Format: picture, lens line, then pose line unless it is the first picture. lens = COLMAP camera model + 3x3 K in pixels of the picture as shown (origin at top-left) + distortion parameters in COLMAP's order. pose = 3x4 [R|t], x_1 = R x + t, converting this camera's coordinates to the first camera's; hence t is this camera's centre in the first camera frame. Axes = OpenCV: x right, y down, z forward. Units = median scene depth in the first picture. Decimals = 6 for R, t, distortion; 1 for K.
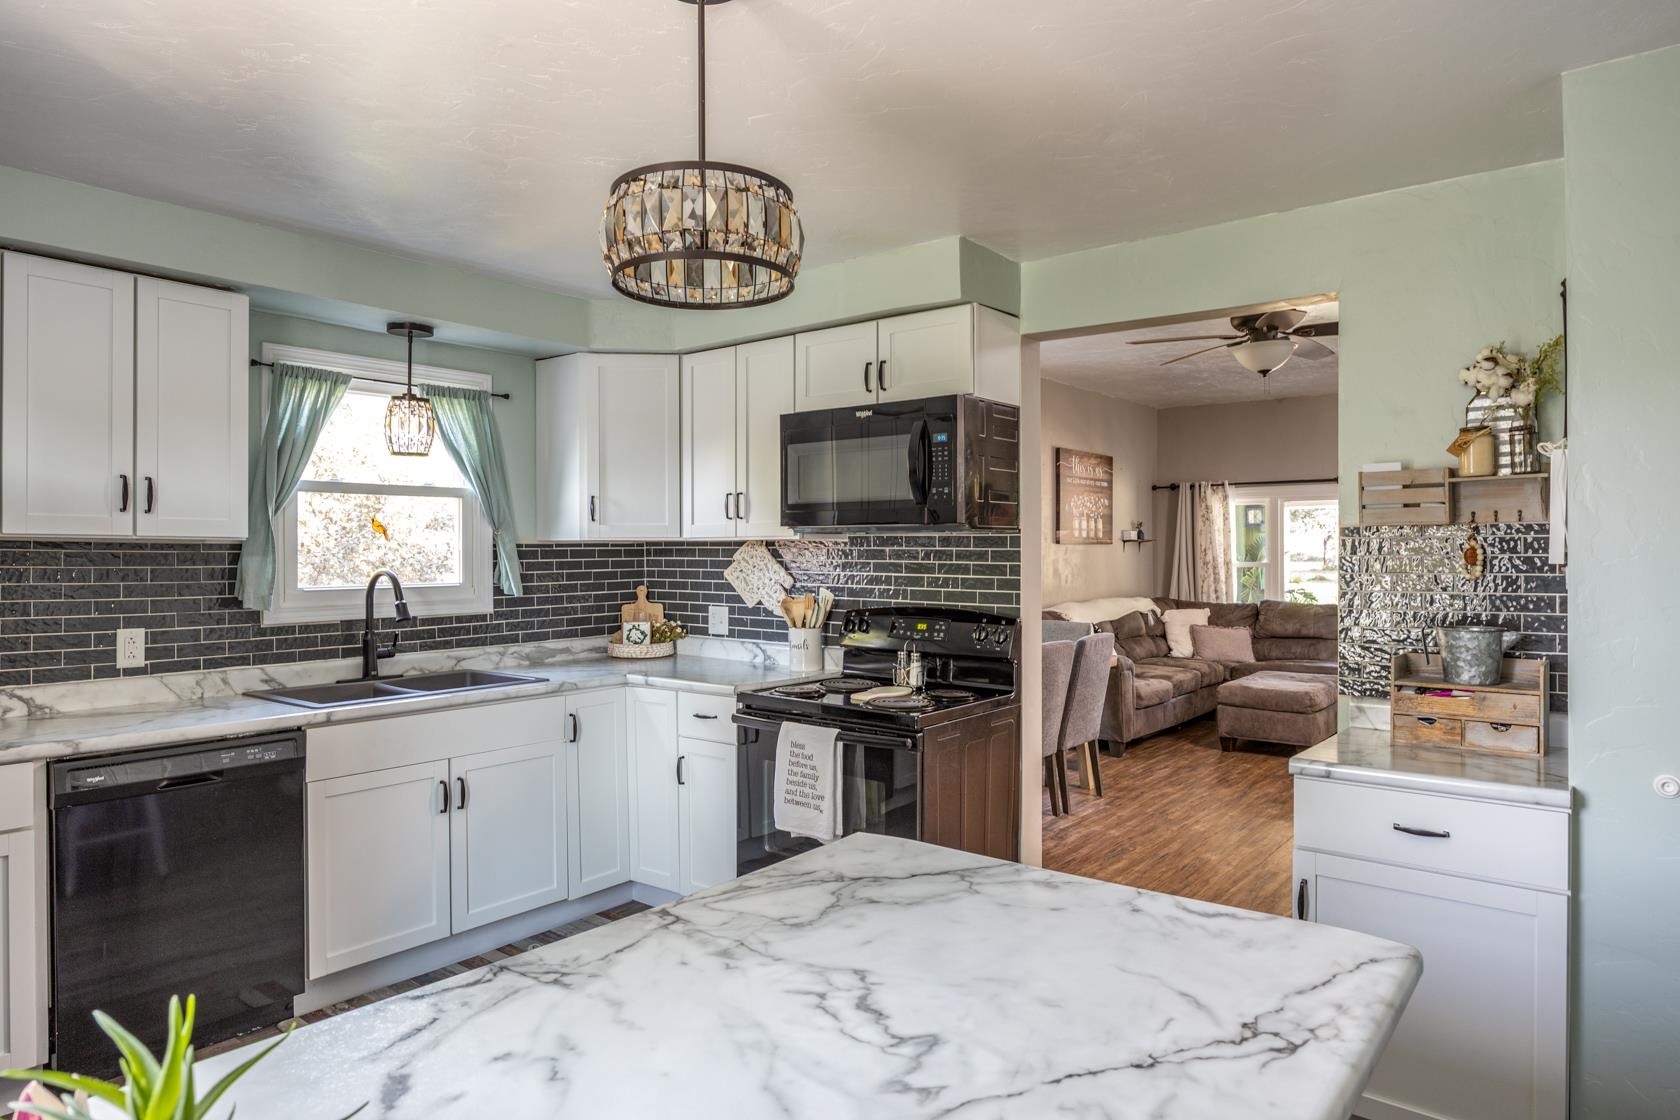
lens RADIAL K [[1068.8, 0, 784.8], [0, 1068.8, 555.1], [0, 0, 1]] dist [-0.006136, -0.002387]
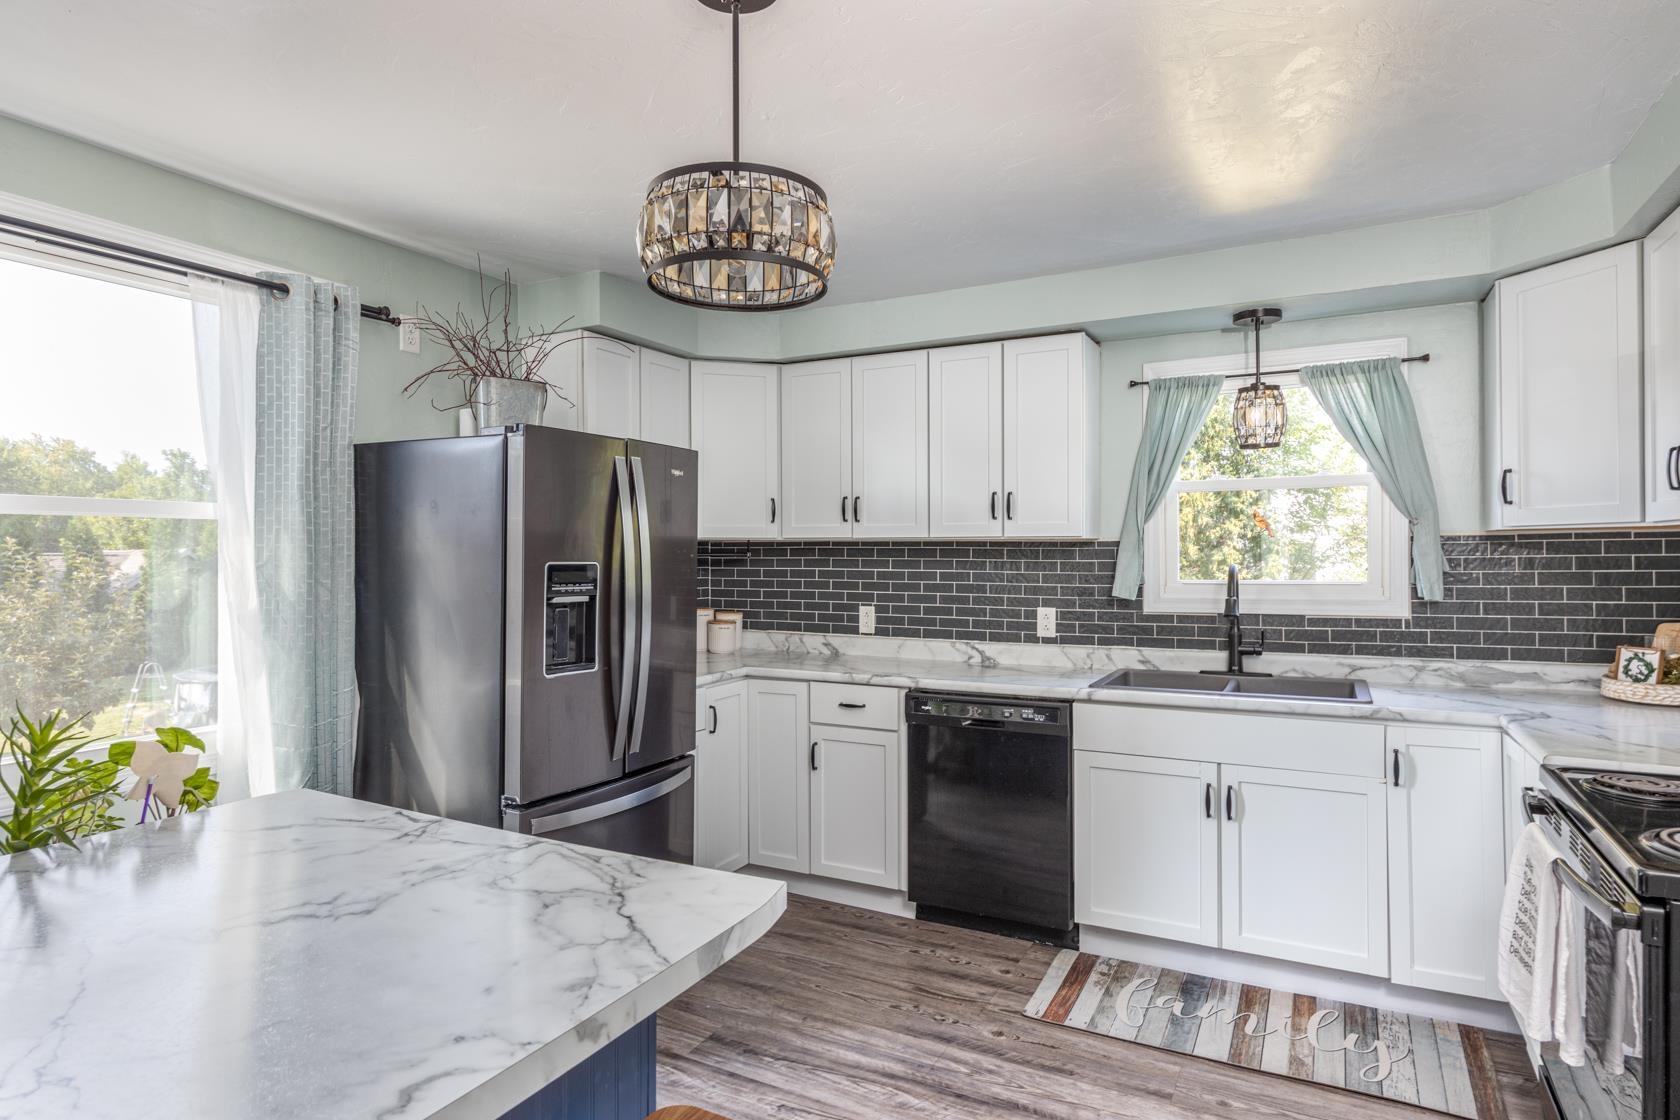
lens RADIAL K [[942.6, 0, 835.2], [0, 942.6, 545.9], [0, 0, 1]] dist [-0.016213, 0.001680]
pose [[0.186542, -0.007607, -0.982417, 0.456722], [0.000654, 0.999971, -0.007619, 0.002339], [0.982447, 0.000779, 0.186542, 0.516677]]
